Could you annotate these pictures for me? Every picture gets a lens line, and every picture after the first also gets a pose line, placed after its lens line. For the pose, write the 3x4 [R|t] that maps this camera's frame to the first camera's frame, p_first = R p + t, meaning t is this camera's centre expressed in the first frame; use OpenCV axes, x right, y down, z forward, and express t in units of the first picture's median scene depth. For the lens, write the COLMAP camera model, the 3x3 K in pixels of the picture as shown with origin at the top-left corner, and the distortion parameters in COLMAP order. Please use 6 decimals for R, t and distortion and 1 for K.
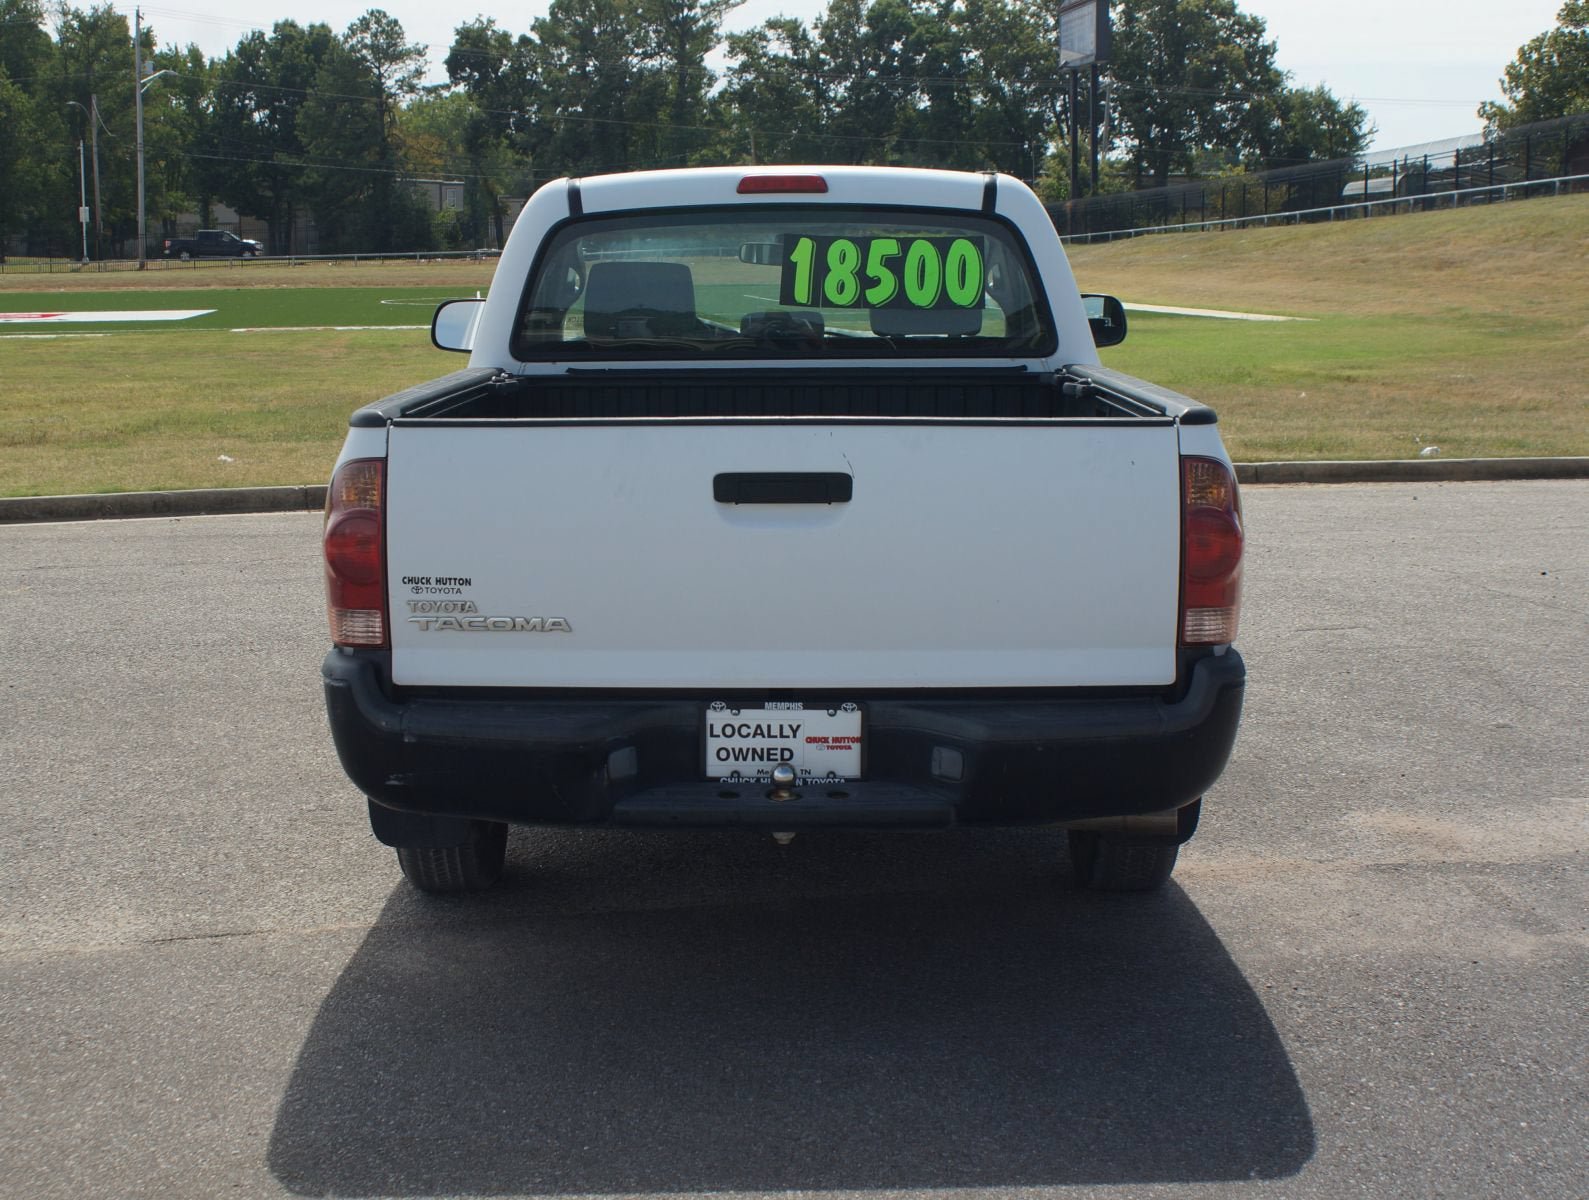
lens RADIAL K [[2367.6, 0, 722.0], [0, 2367.6, 601.8], [0, 0, 1]] dist [-0.079129, 0.022283]
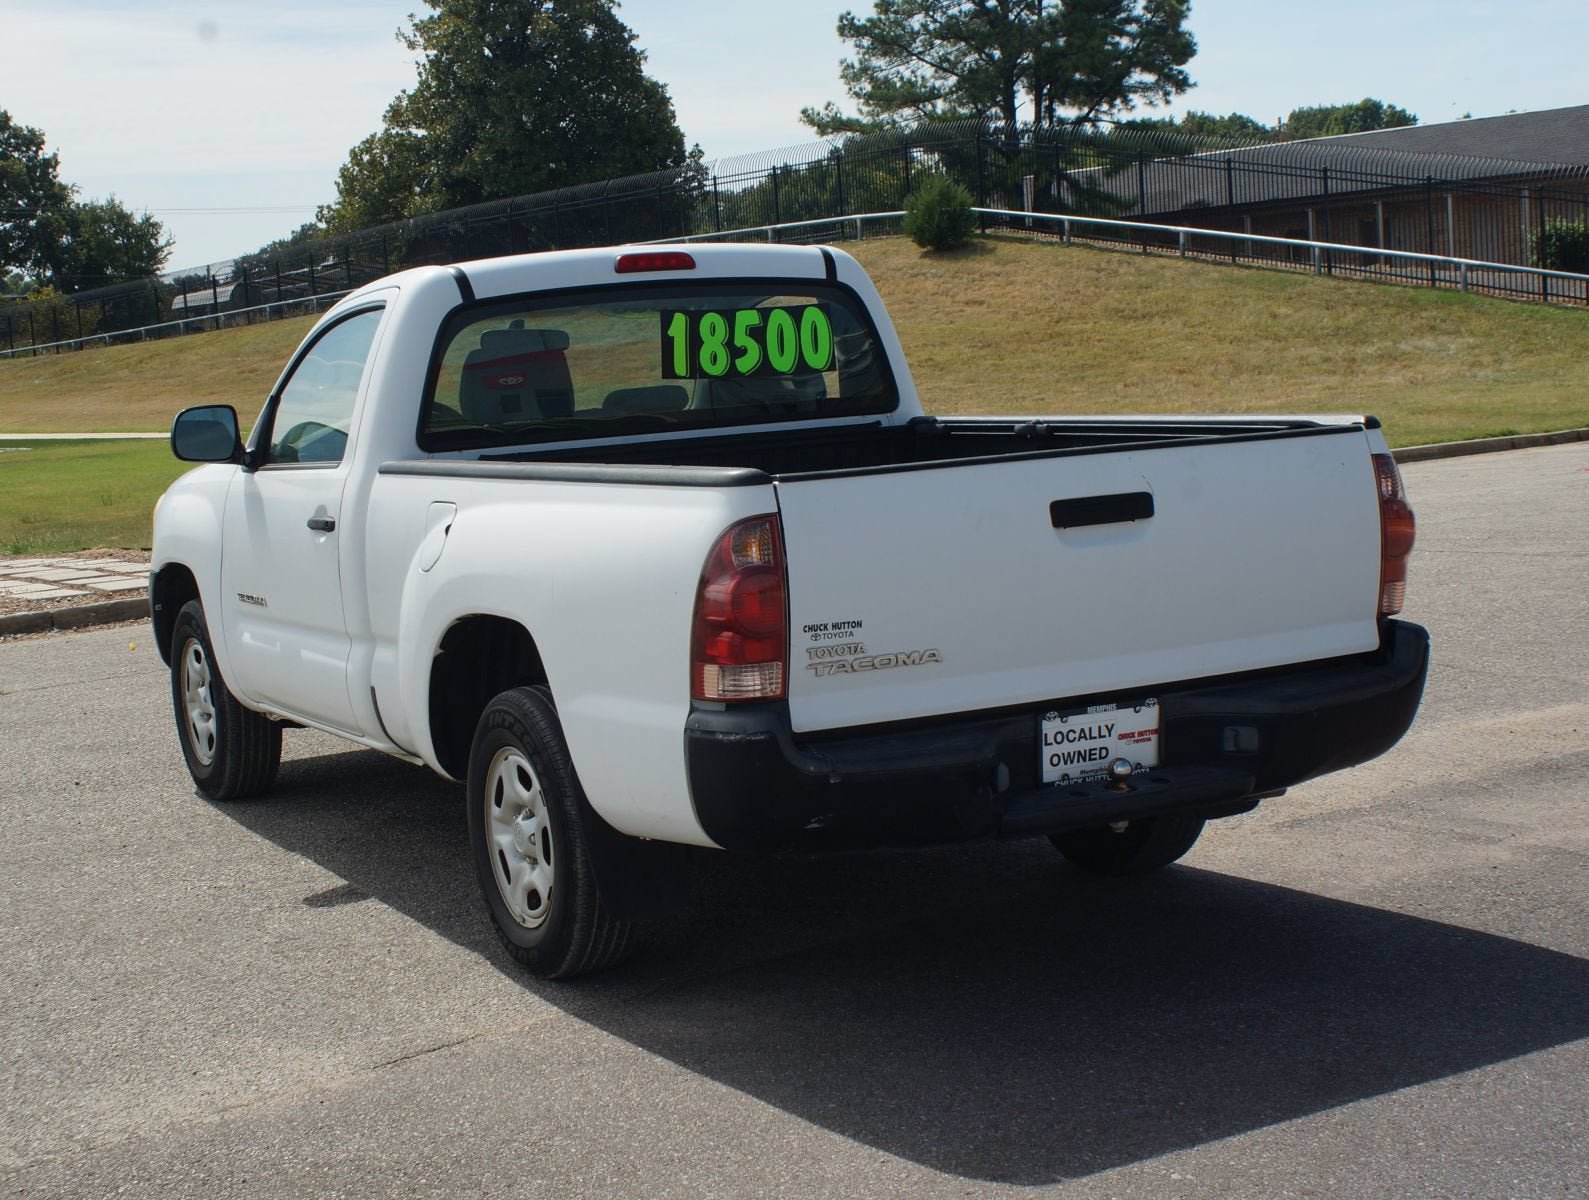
lens RADIAL K [[2538.1, 0, 697.8], [0, 2538.1, 605.1], [0, 0, 1]] dist [-0.140336, 0.267309]
pose [[0.885231, -0.098715, 0.454556, -0.471938], [0.124287, 0.991889, -0.026637, 0.002998], [-0.448239, 0.080075, 0.890320, 0.022404]]
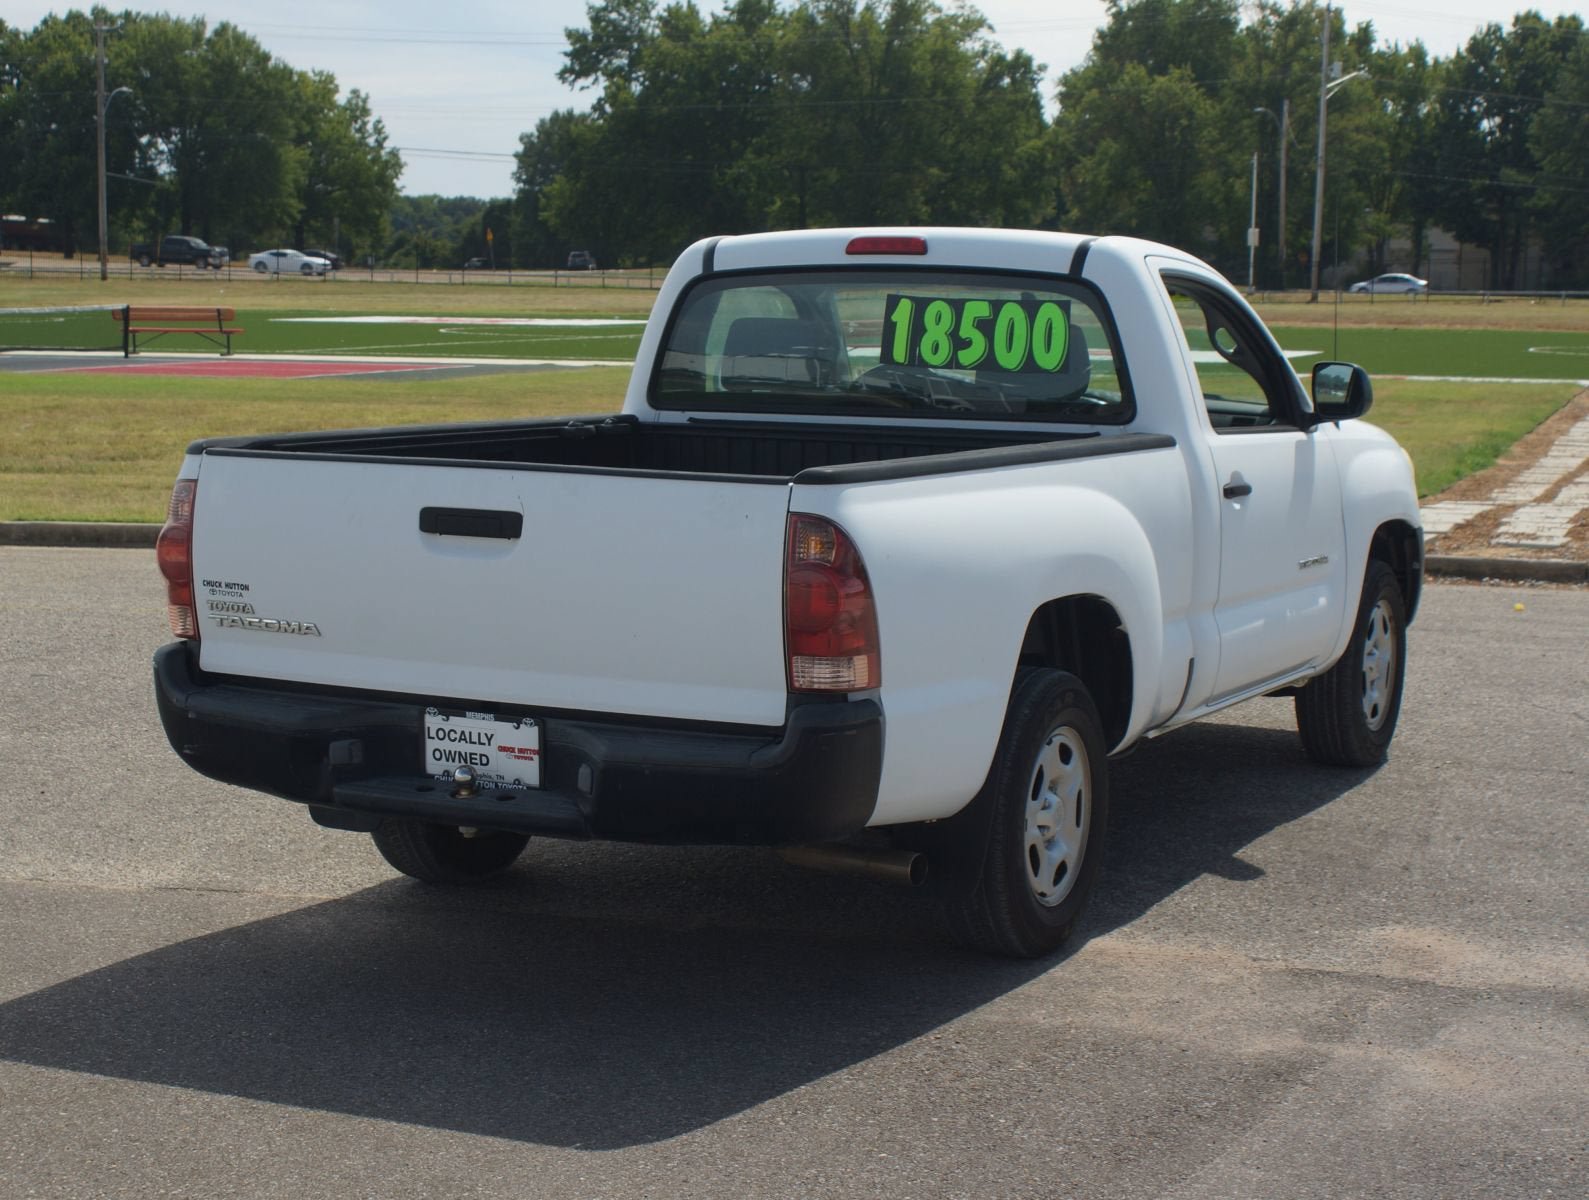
lens RADIAL K [[2769.8, 0, 746.0], [0, 2769.8, 602.0], [0, 0, 1]] dist [-0.046389, -0.061058]
pose [[0.897893, 0.066903, -0.435101, 0.500663], [-0.080923, 0.996625, -0.013752, -0.001714], [0.432713, 0.047558, 0.900277, -0.097204]]
